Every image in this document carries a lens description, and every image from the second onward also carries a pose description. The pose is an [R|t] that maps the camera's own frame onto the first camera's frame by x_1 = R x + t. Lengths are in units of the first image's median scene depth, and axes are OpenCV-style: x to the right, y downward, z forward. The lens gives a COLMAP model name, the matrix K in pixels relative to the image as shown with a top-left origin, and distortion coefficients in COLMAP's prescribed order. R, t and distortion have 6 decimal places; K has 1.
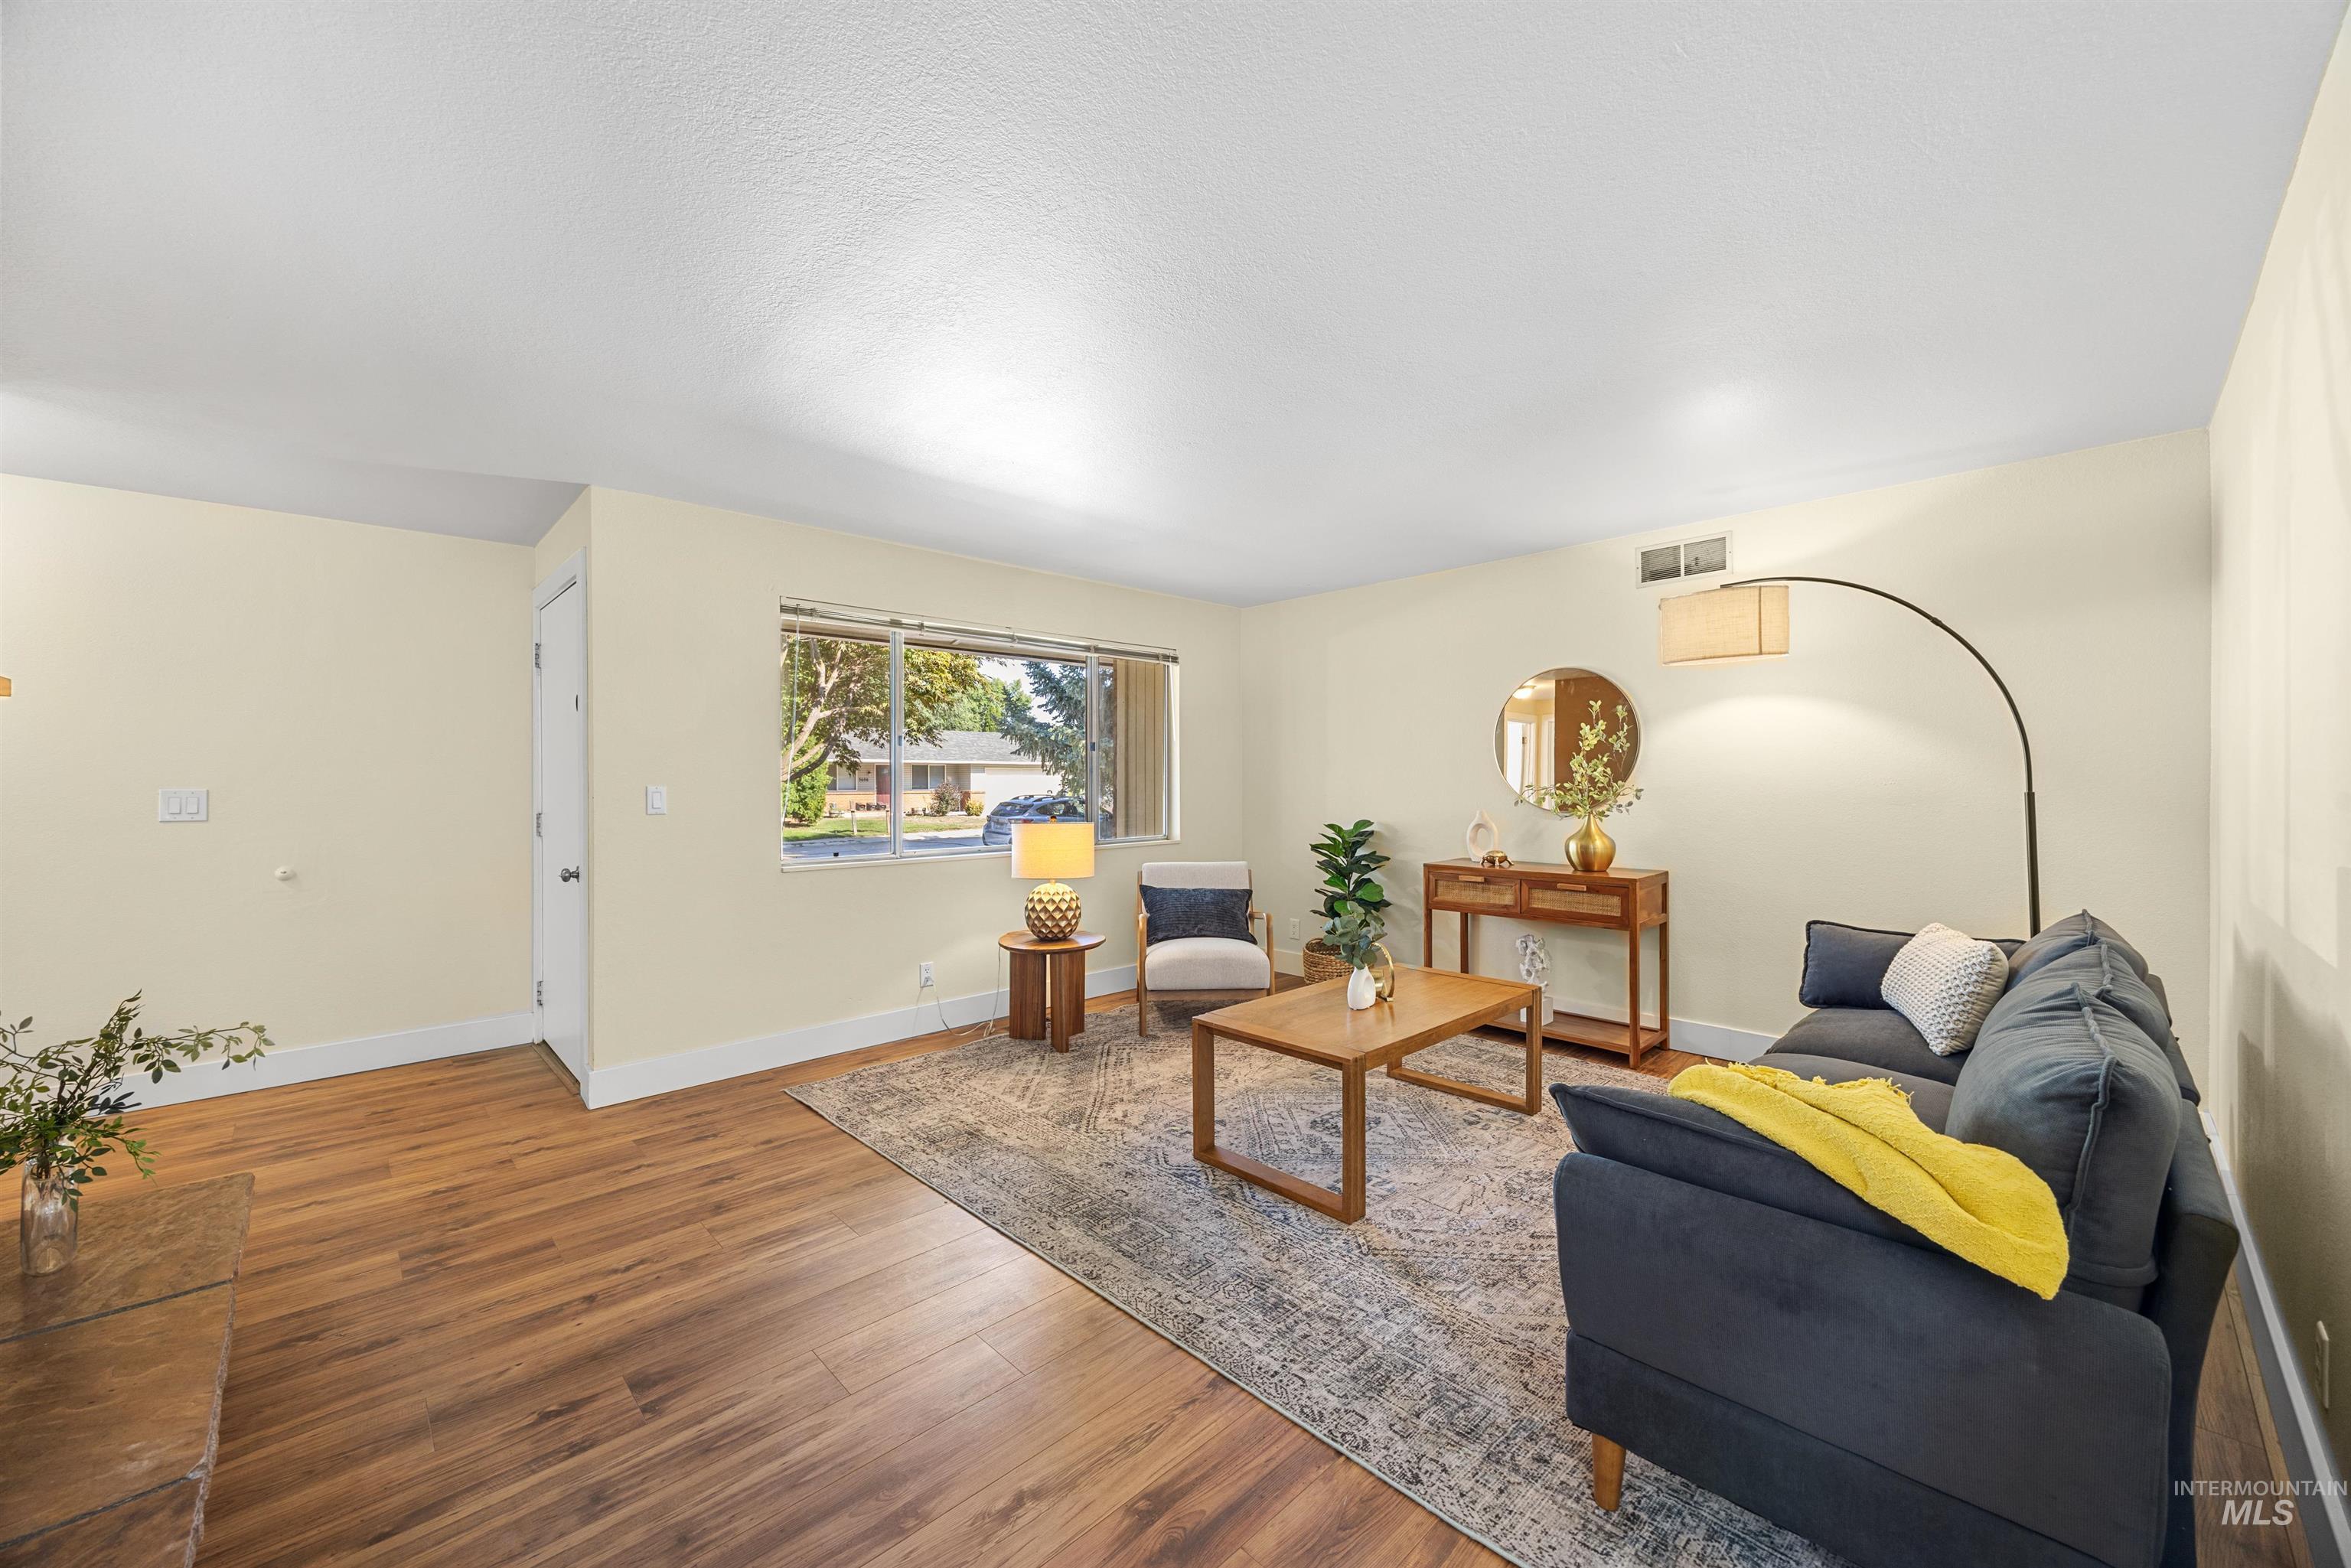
lens RADIAL K [[893.7, 0, 1170.7], [0, 893.7, 781.6], [0, 0, 1]] dist [-0.001096, -0.000171]
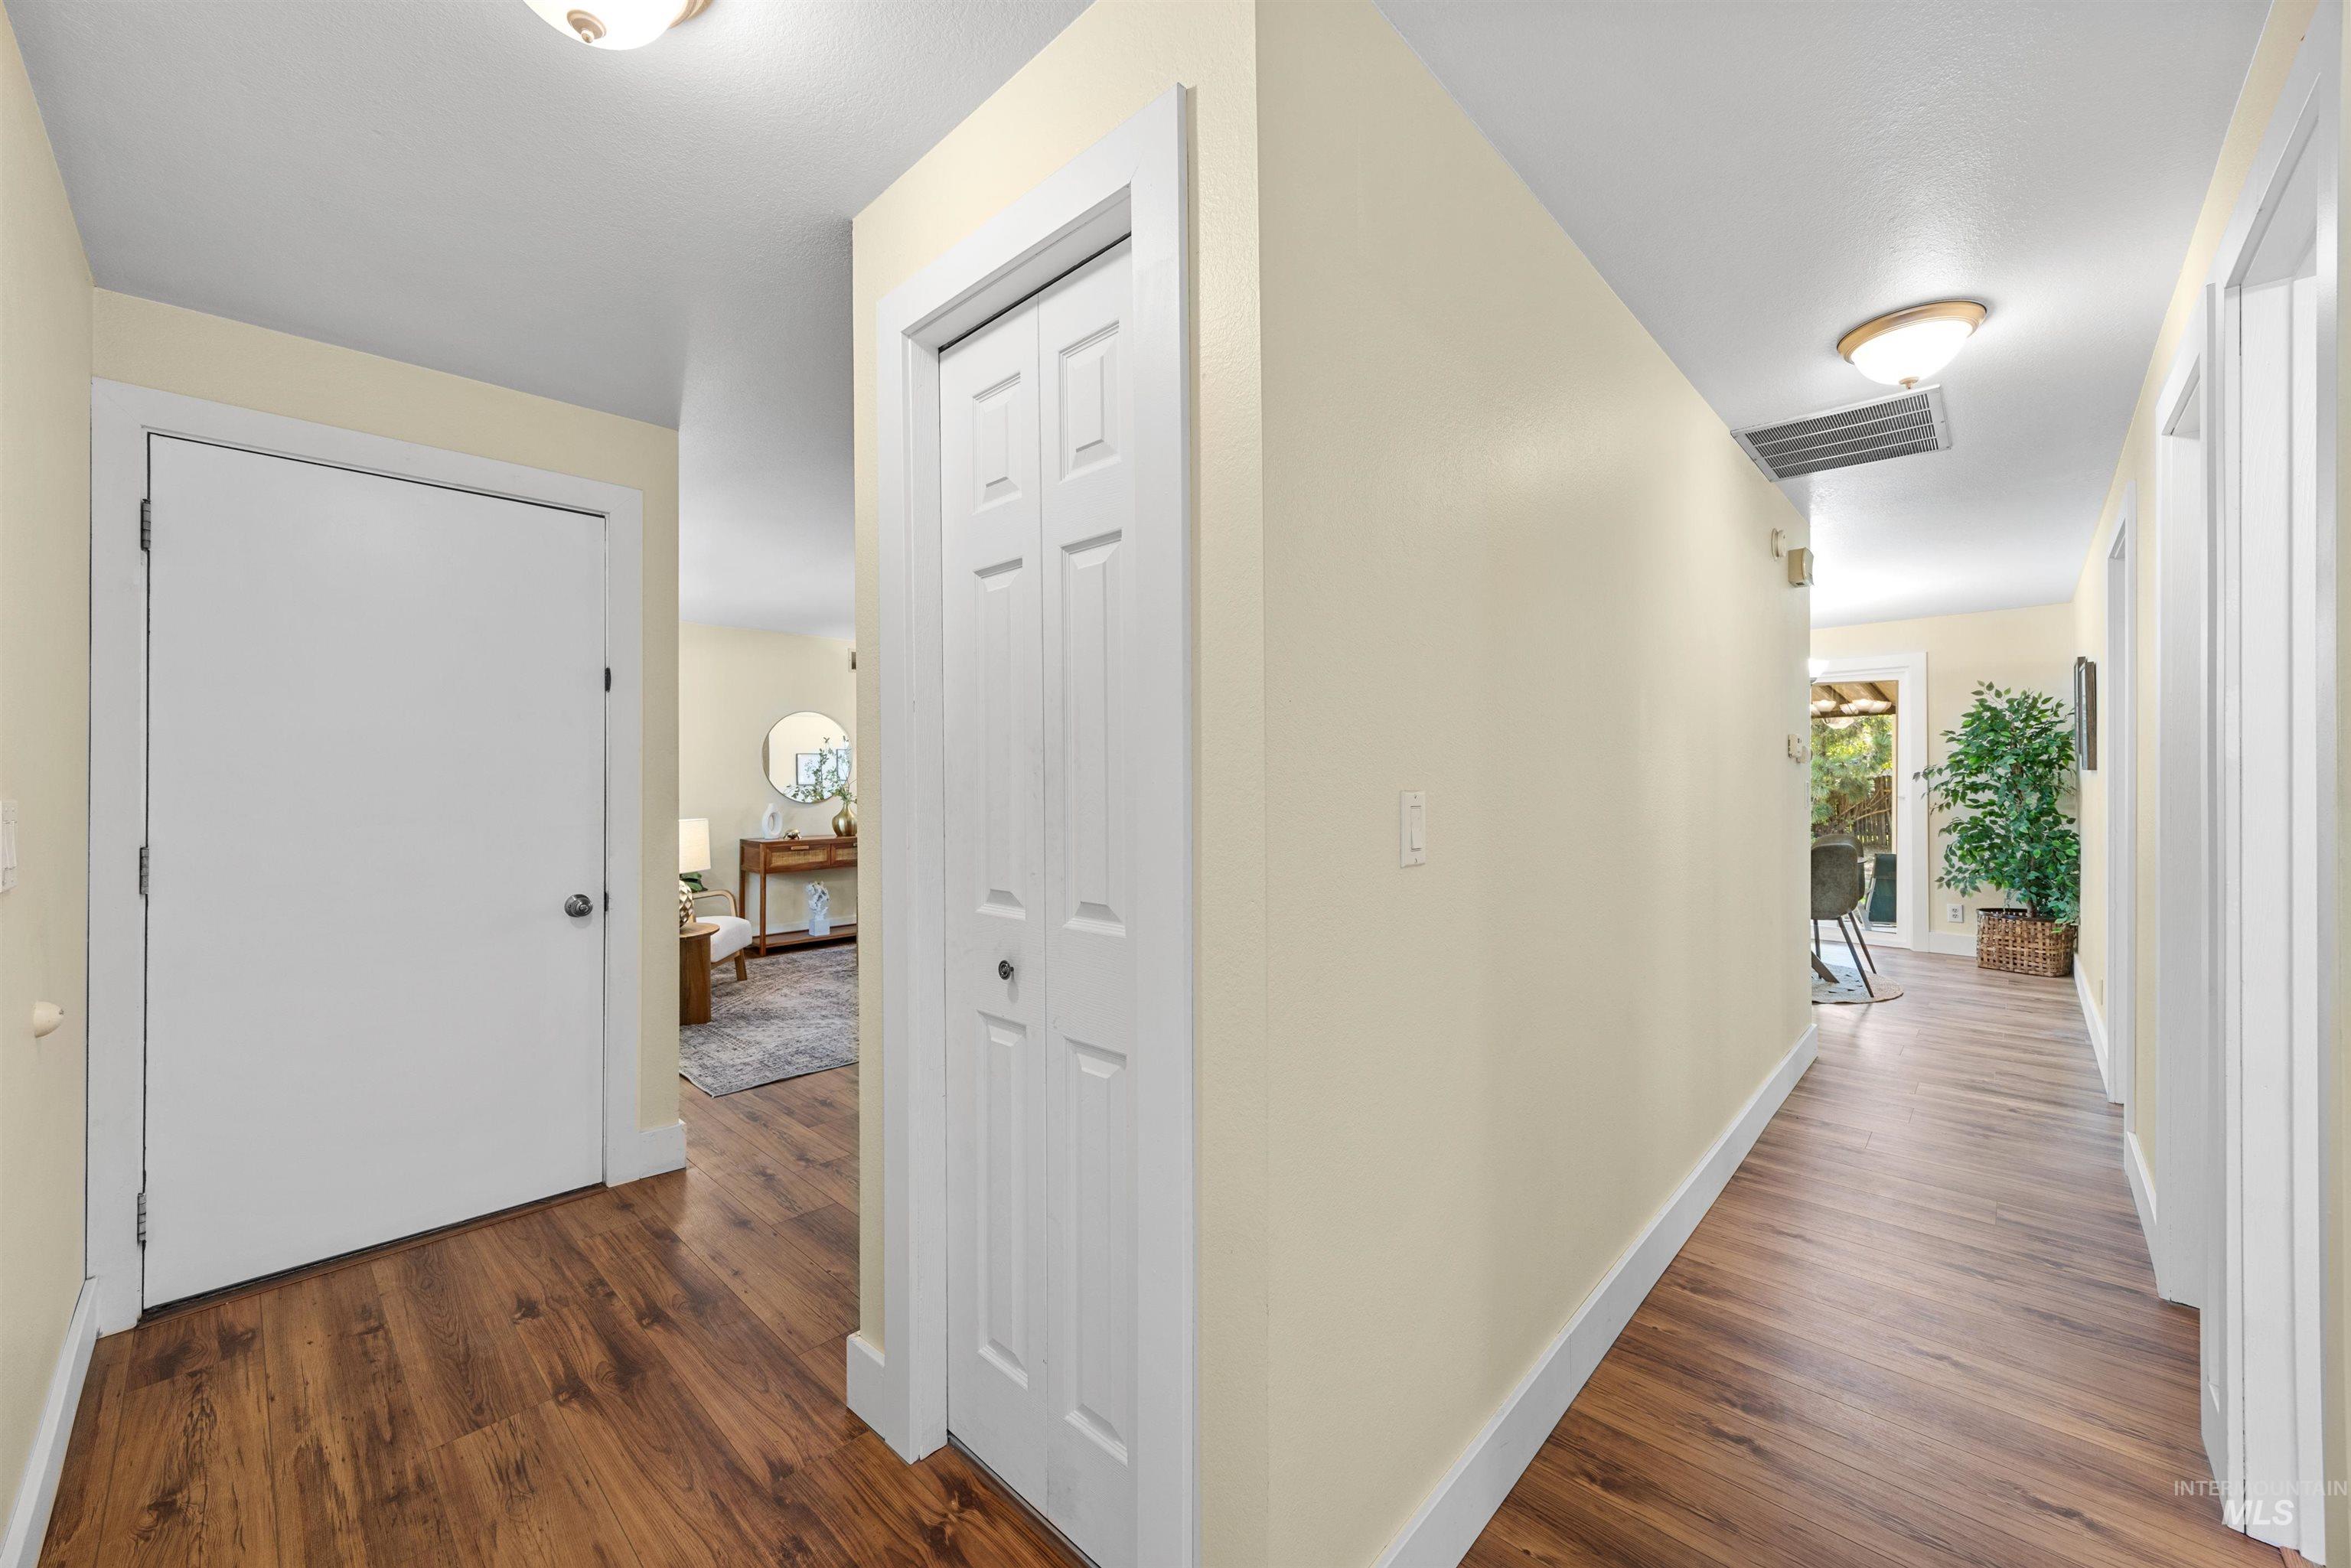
lens RADIAL K [[893.7, 0, 1169.4], [0, 893.7, 777.5], [0, 0, 1]] dist [-0.001096, -0.000171]
pose [[-0.048294, 0.005385, 0.998819, -1.077080], [0.000192, 0.999985, -0.005382, -0.001239], [-0.998833, -0.000068, -0.048294, 0.406431]]
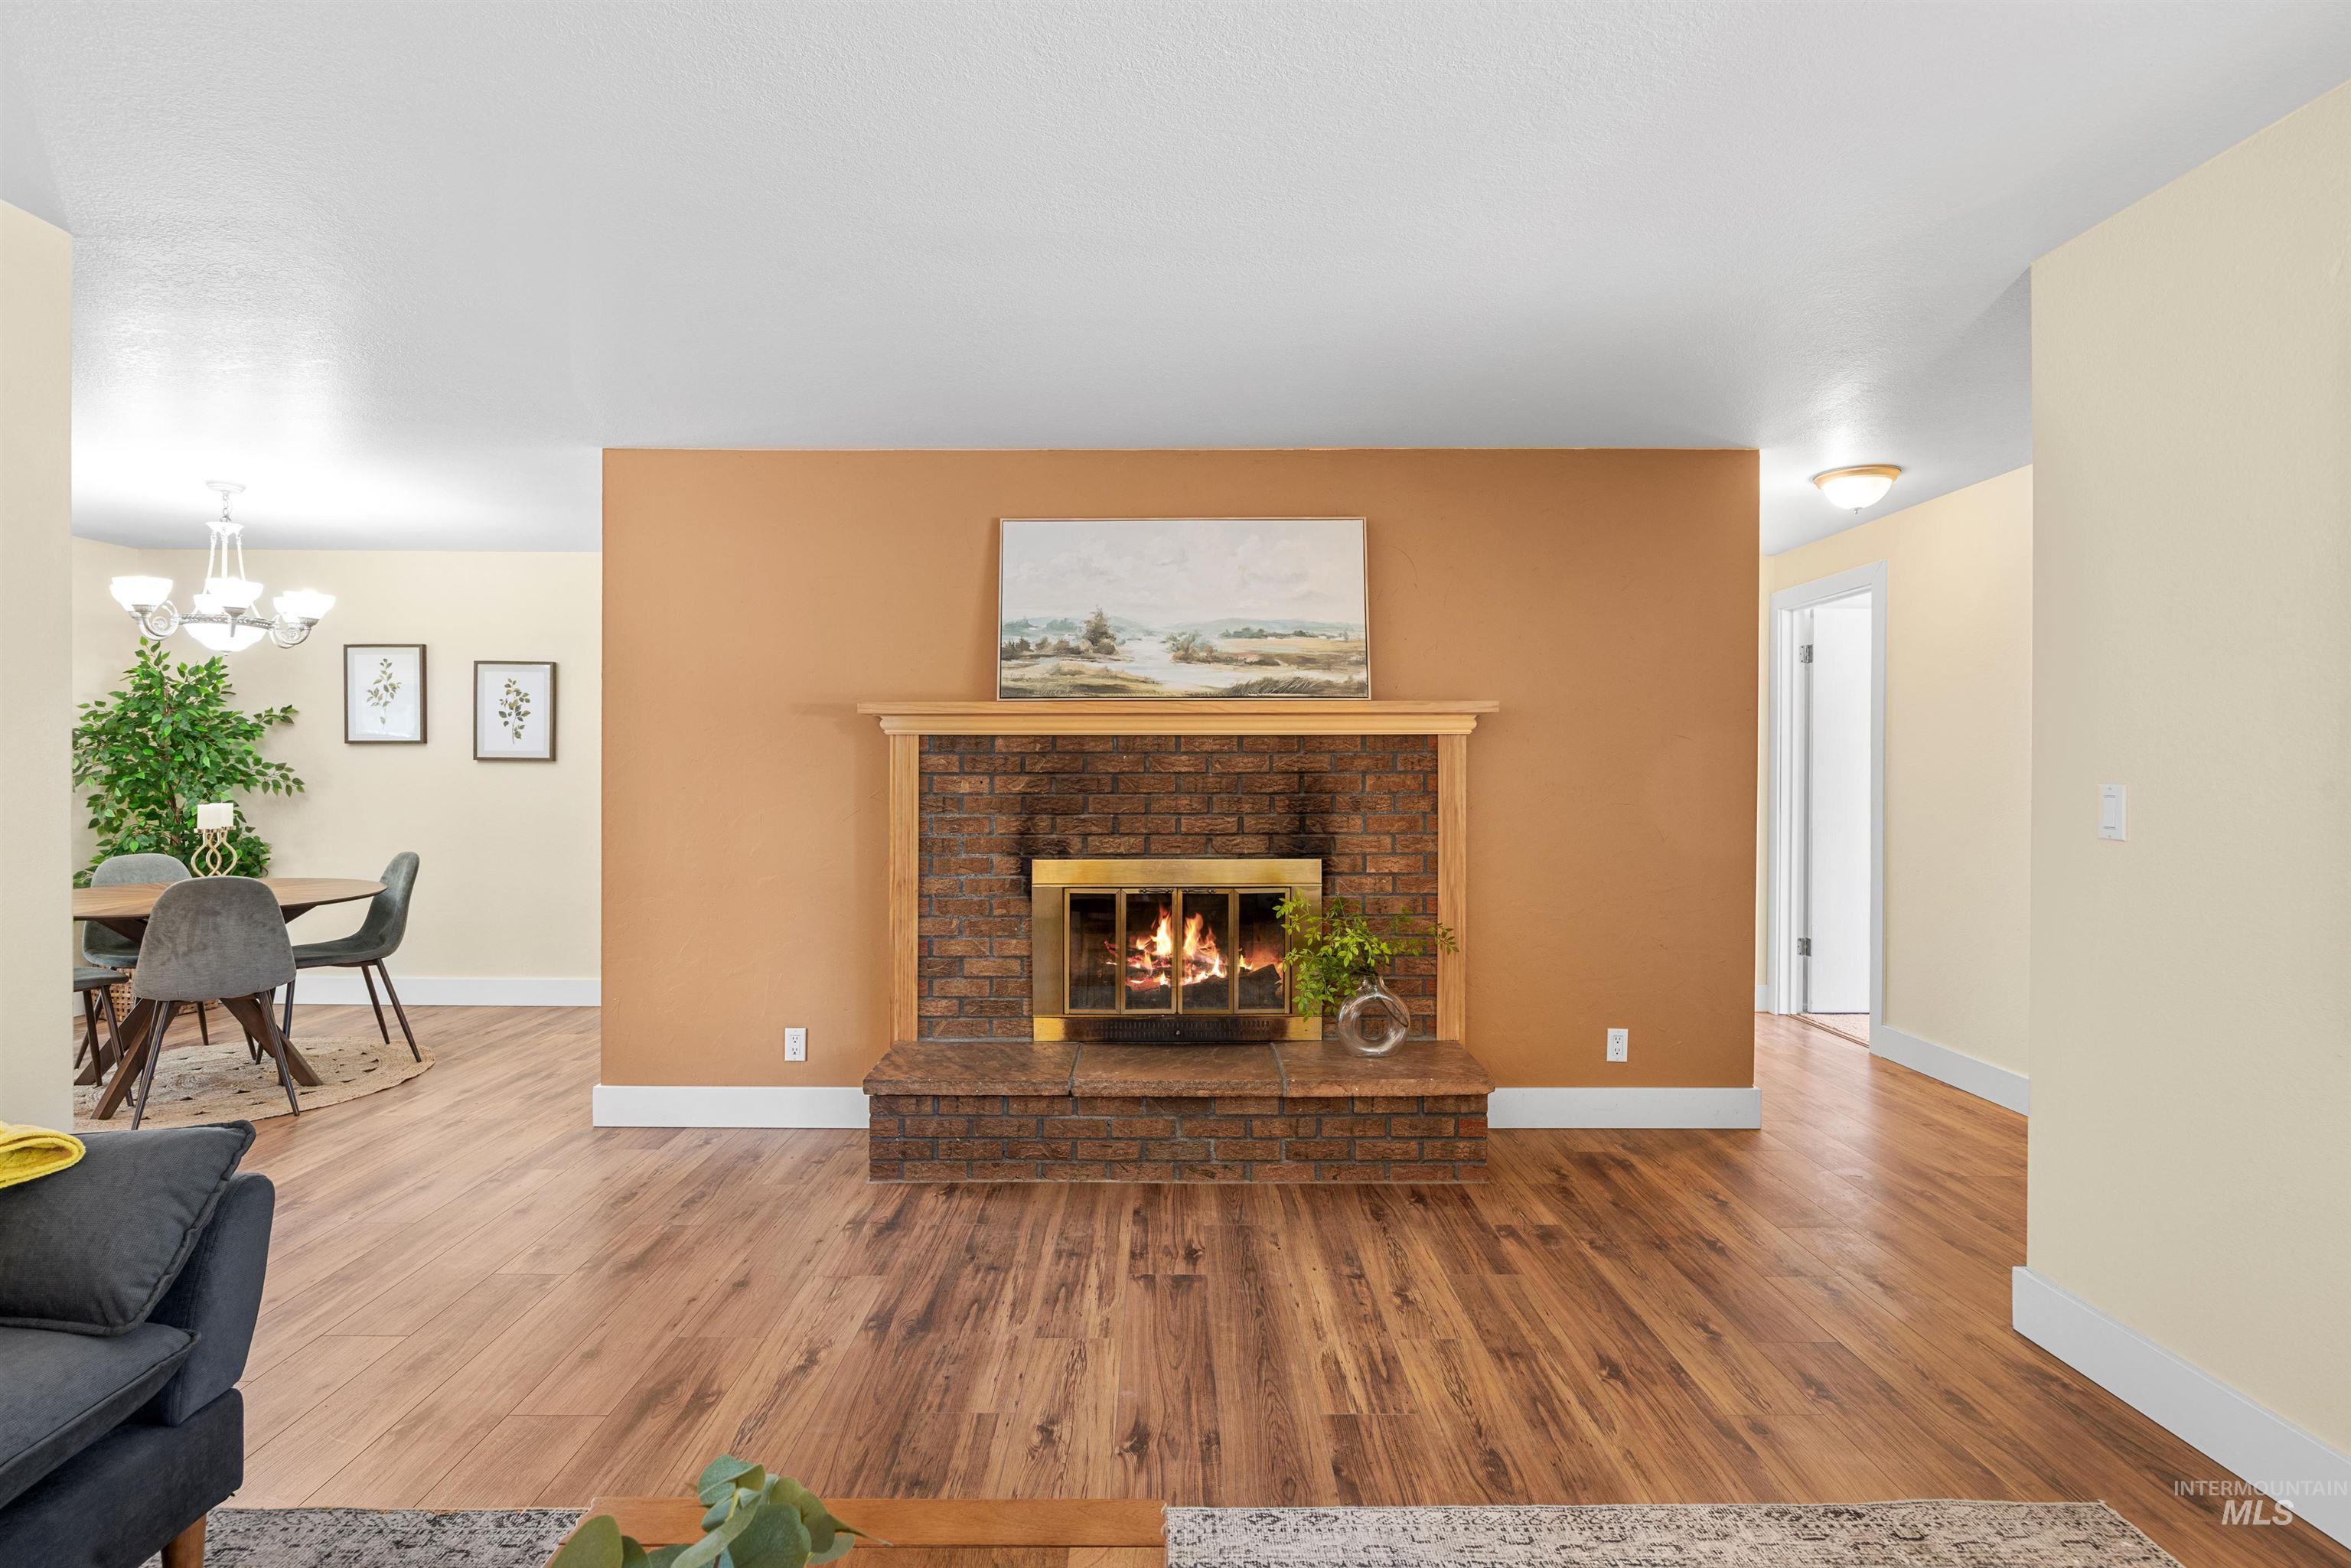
lens RADIAL K [[1130.9, 0, 1168.3], [0, 1130.9, 771.8], [0, 0, 1]] dist [-0.010518, 0.000122]
pose [[-0.691361, 0.005122, -0.722491, 0.197196], [-0.003645, 0.999937, 0.010577, -0.006382], [0.722500, 0.009946, -0.691299, 0.788844]]
